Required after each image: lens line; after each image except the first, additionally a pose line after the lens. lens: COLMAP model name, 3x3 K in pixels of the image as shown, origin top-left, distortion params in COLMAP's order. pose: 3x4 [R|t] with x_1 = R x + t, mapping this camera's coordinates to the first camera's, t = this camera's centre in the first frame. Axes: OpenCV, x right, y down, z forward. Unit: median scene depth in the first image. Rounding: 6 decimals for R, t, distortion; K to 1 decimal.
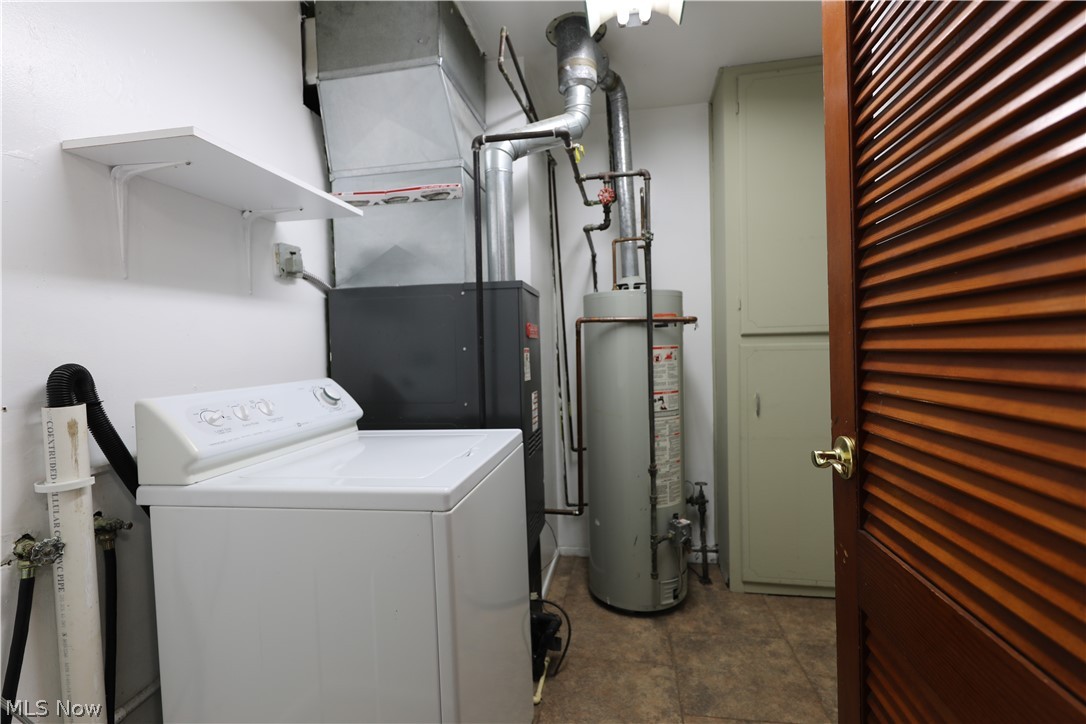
lens RADIAL K [[489.4, 0, 540.2], [0, 489.4, 363.1], [0, 0, 1]] dist [0.011889, -0.004144]
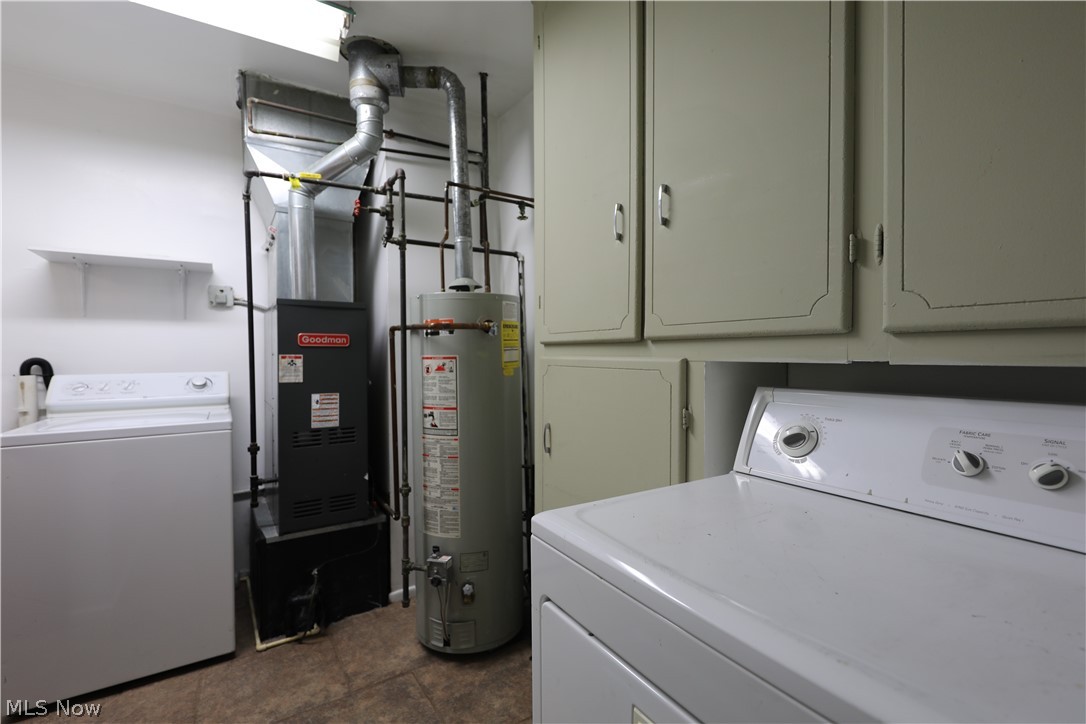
lens RADIAL K [[489.4, 0, 540.0], [0, 489.4, 359.3], [0, 0, 1]] dist [0.011889, -0.004144]
pose [[0.677836, 0.032352, -0.734501, 1.044456], [-0.037960, 0.999239, 0.008981, -0.044387], [0.734233, 0.021794, 0.678548, 0.532909]]
